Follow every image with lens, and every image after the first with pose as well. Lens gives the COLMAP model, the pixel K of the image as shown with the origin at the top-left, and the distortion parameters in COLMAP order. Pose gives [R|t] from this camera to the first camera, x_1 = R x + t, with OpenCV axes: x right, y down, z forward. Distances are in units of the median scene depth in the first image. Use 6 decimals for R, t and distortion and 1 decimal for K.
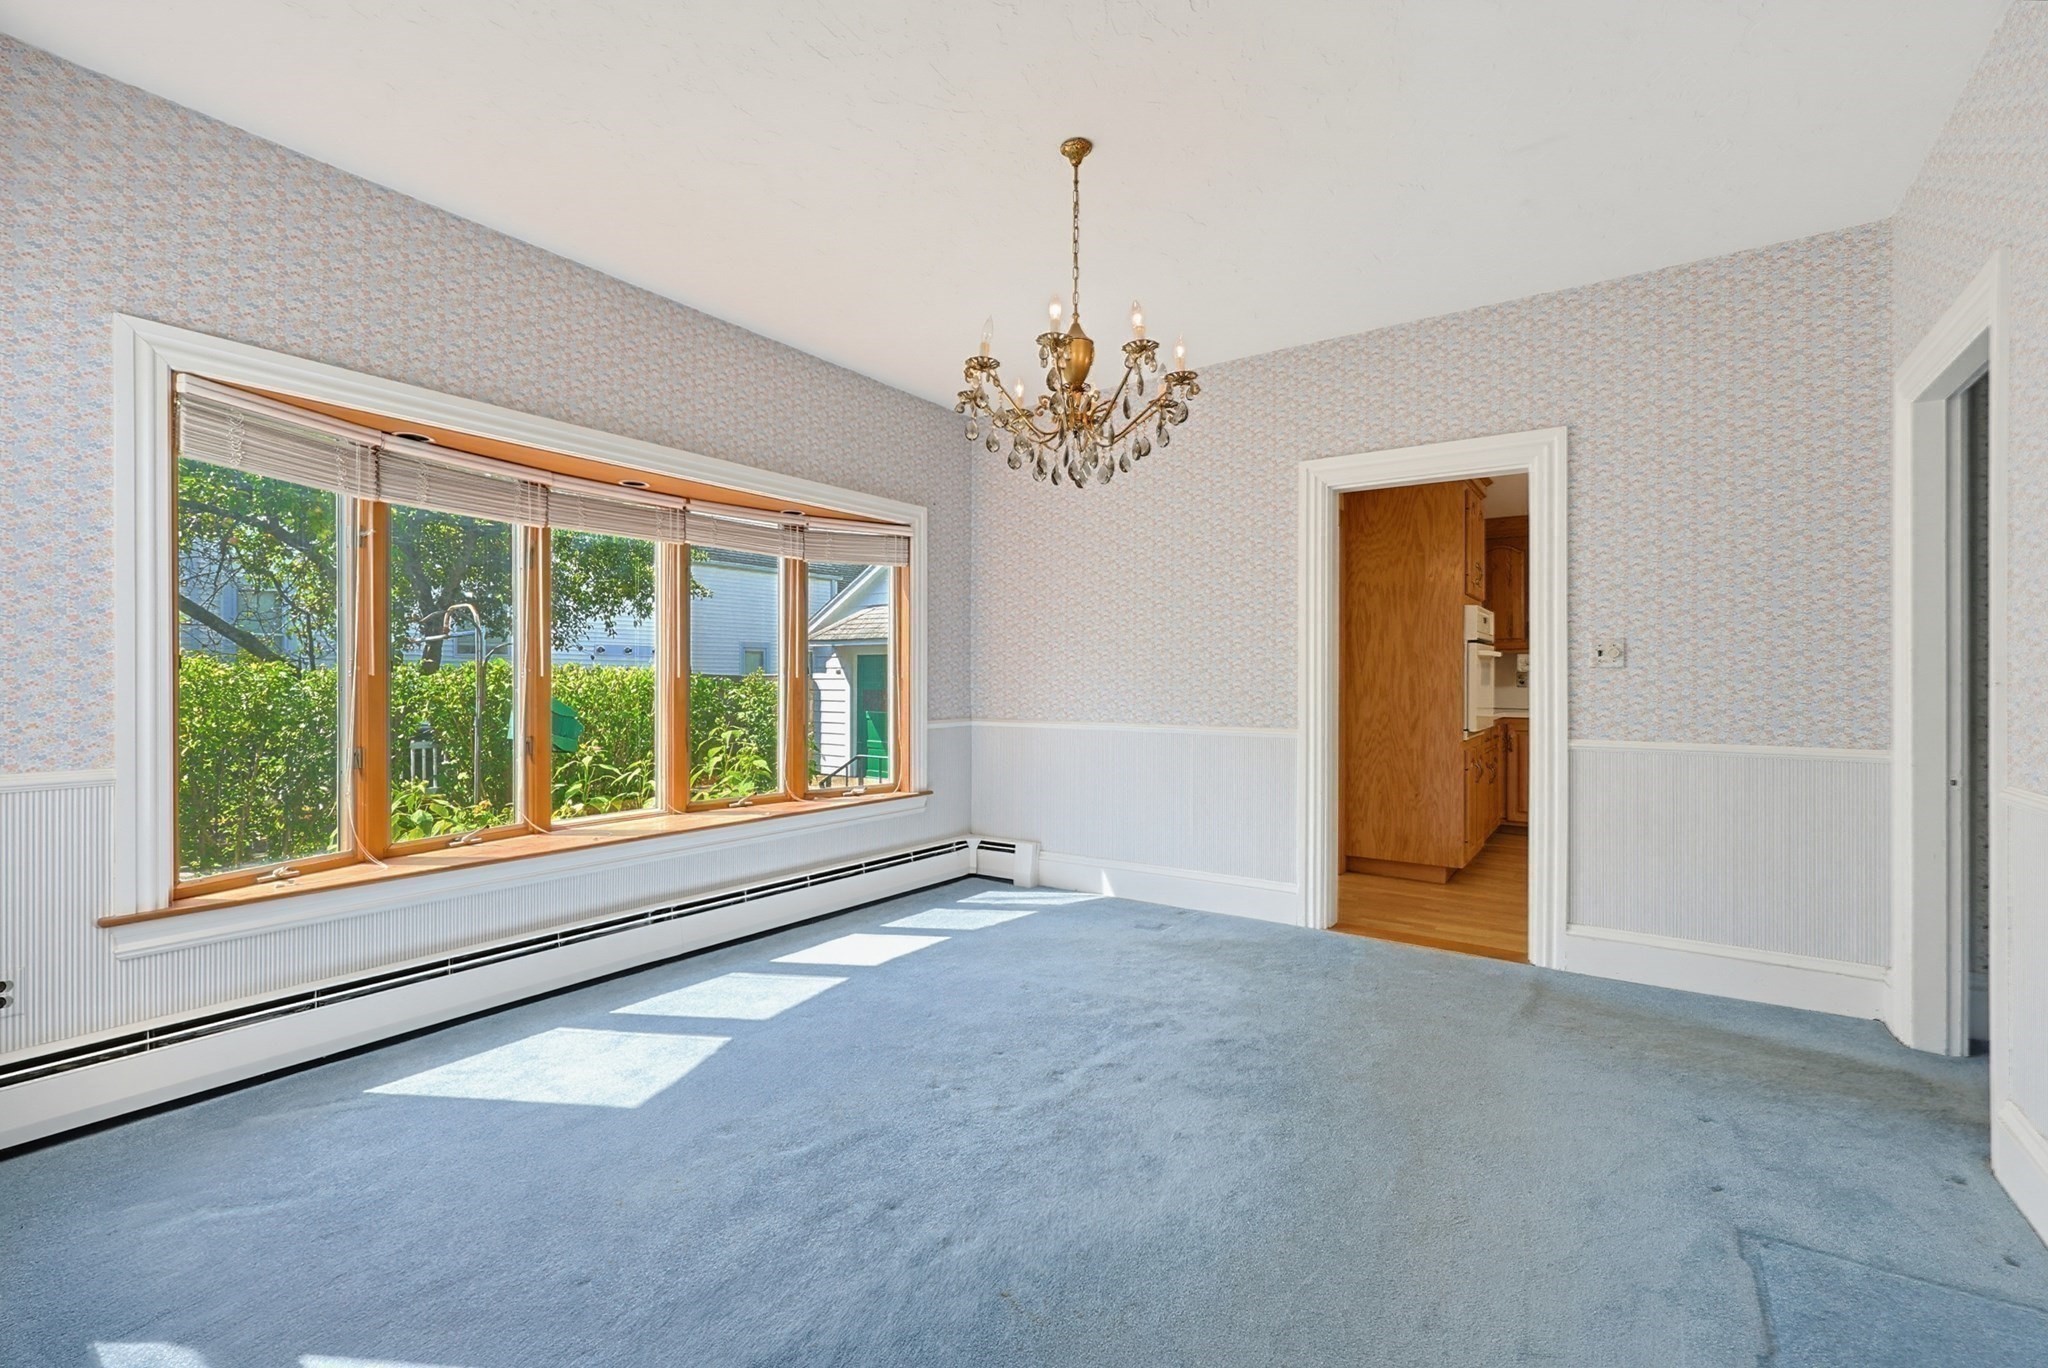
lens RADIAL K [[877.0, 0, 1043.3], [0, 877.0, 678.4], [0, 0, 1]] dist [-0.002154, 0.000386]
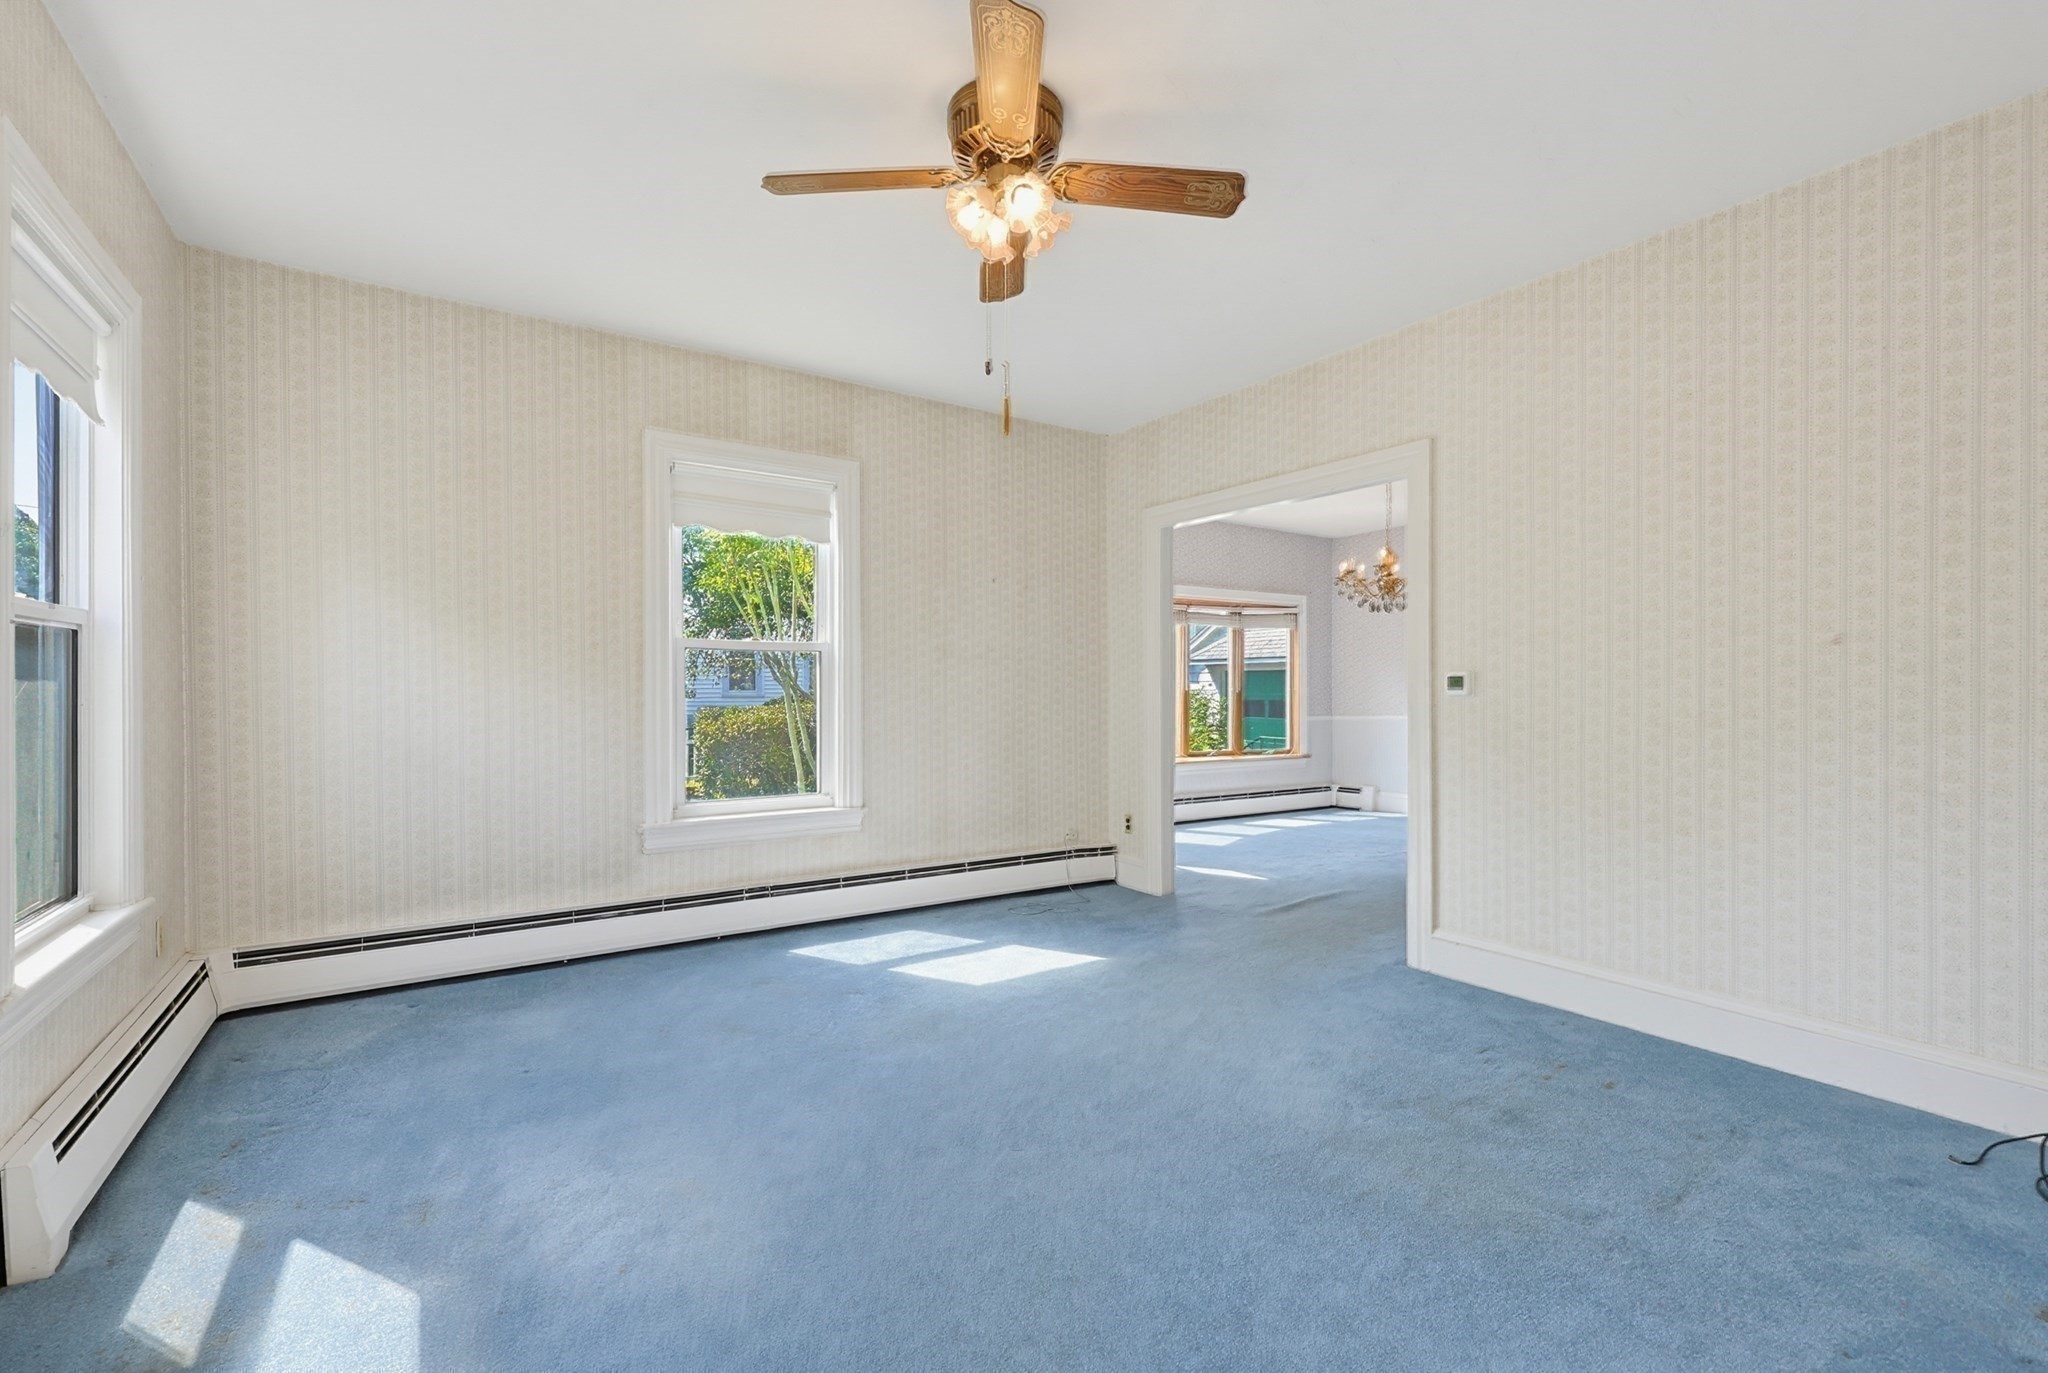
lens RADIAL K [[877.0, 0, 1025.1], [0, 877.0, 677.1], [0, 0, 1]] dist [-0.002154, 0.000386]
pose [[0.924176, -0.007022, -0.381902, 0.017609], [0.002704, 0.999926, -0.011840, -0.010061], [0.381957, 0.009910, 0.924127, -0.870519]]
